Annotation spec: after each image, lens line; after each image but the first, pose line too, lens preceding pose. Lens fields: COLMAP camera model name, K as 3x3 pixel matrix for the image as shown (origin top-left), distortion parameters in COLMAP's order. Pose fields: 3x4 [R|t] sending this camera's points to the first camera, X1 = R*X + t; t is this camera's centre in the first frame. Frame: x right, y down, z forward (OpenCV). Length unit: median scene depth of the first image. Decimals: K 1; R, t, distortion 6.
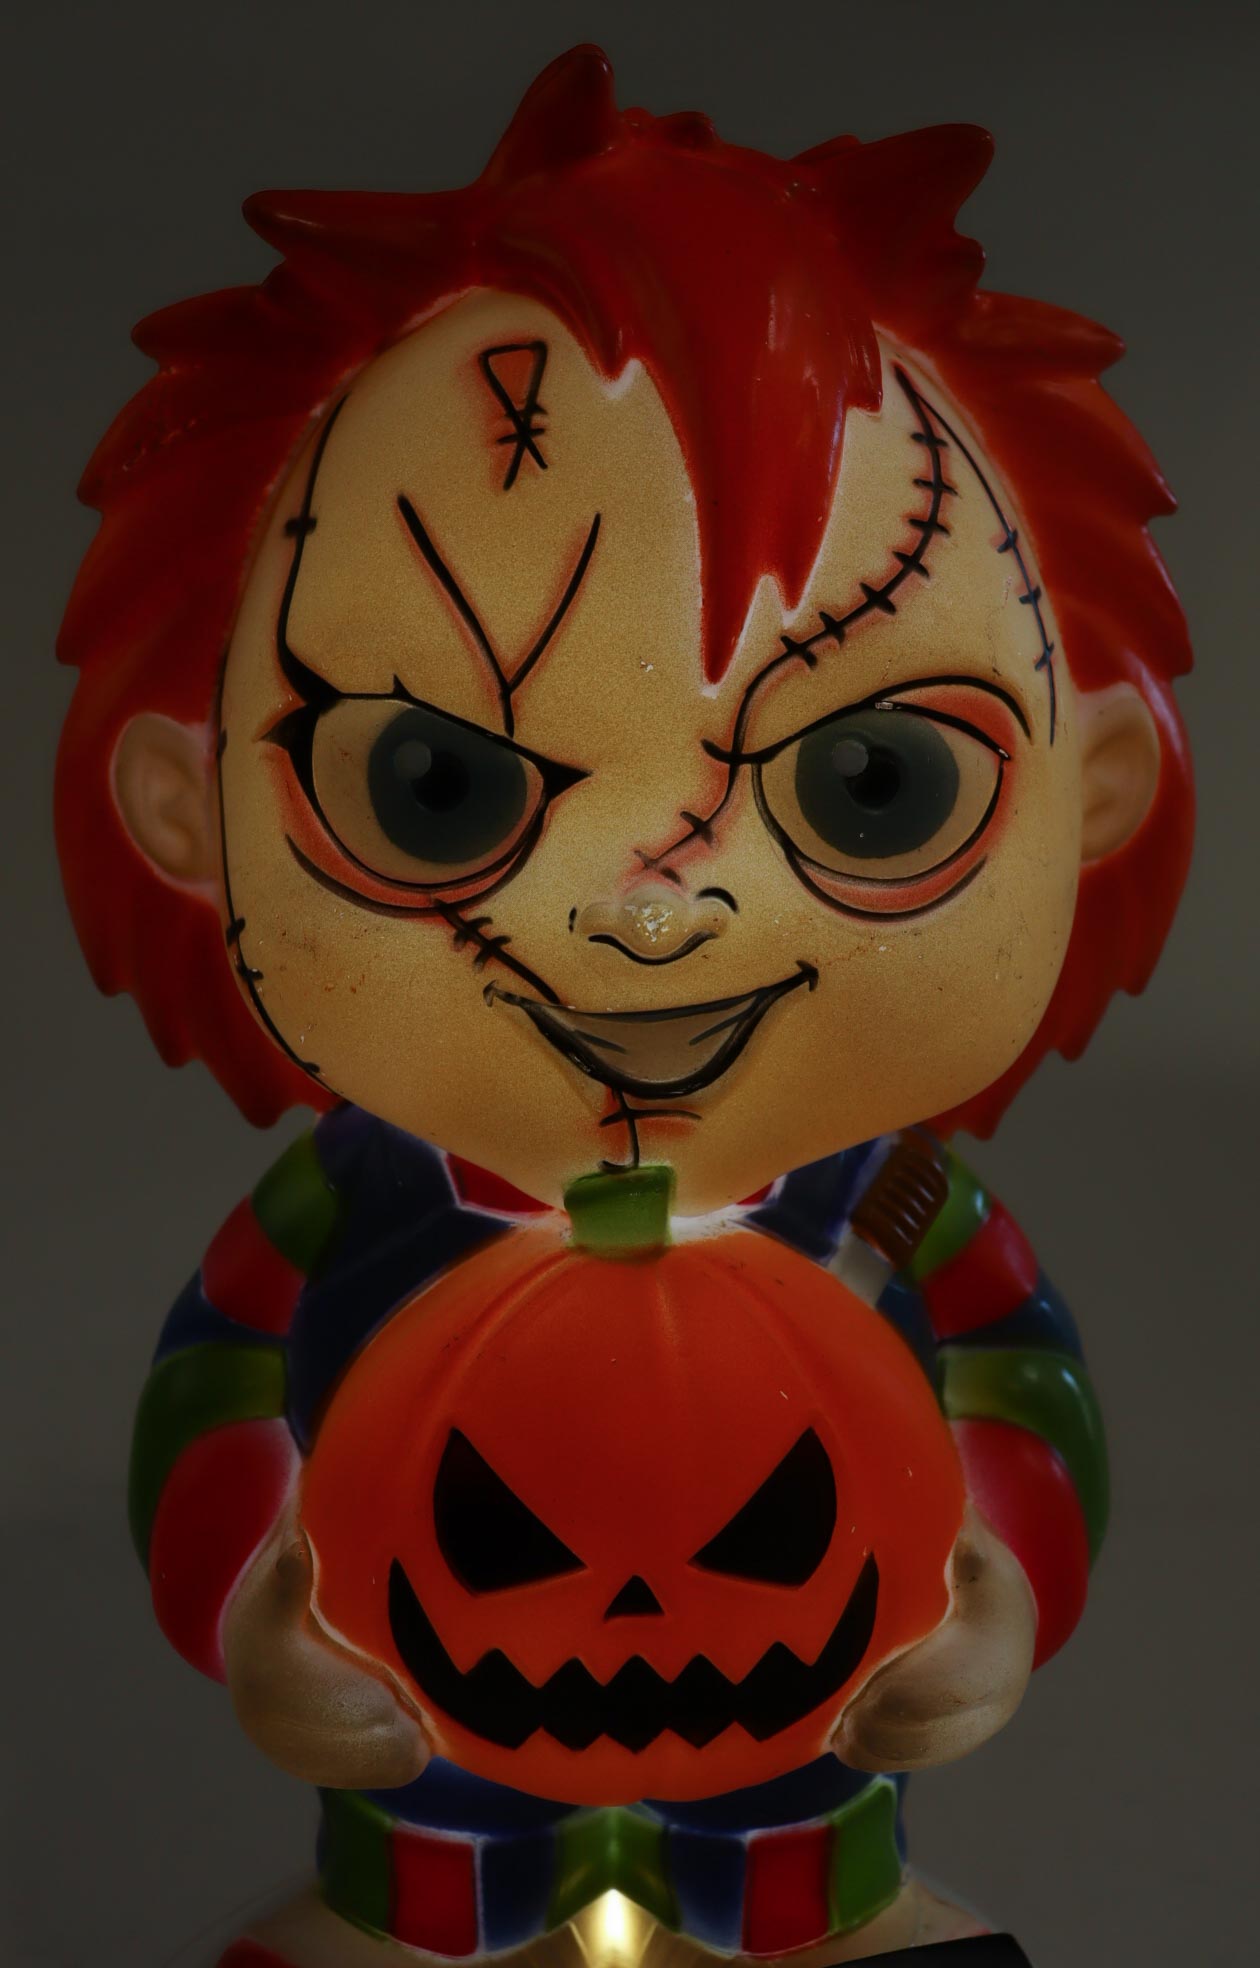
lens RADIAL K [[2289.6, 0, 631.5], [0, 2289.6, 996.0], [0, 0, 1]] dist [0.107836, 0.000000]
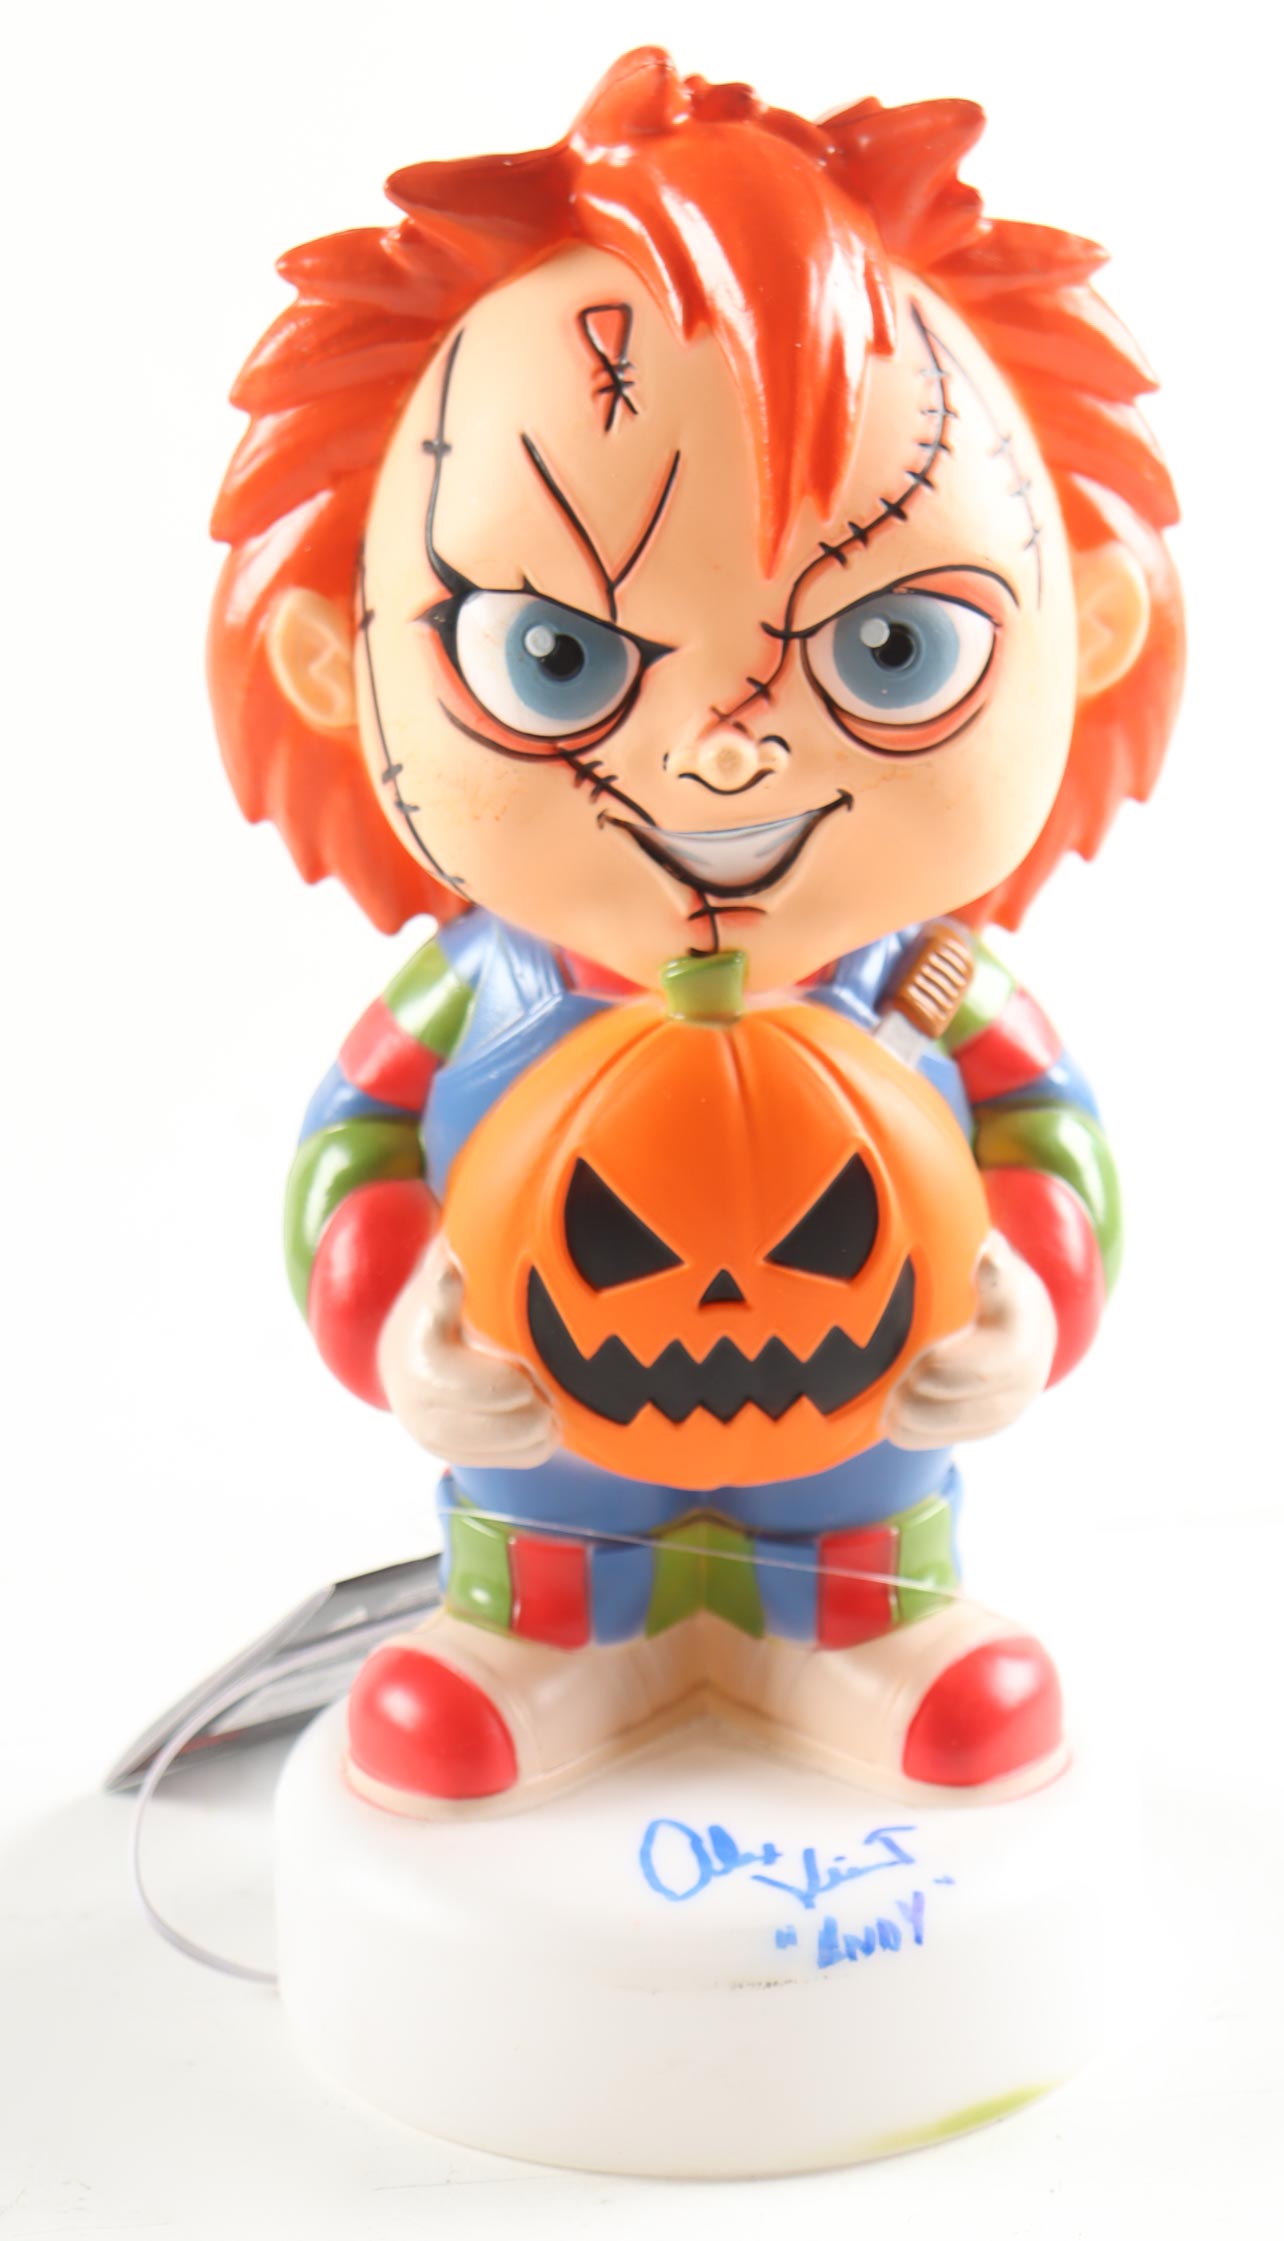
lens RADIAL K [[5635.8, 0, 643.9], [0, 5635.8, 1119.3], [0, 0, 1]] dist [-0.171308, 0.000000]
pose [[0.999647, -0.024710, 0.009736, -0.071396], [0.023911, 0.996896, 0.075012, -0.068788], [-0.011559, -0.074753, 0.997135, -2.129298]]
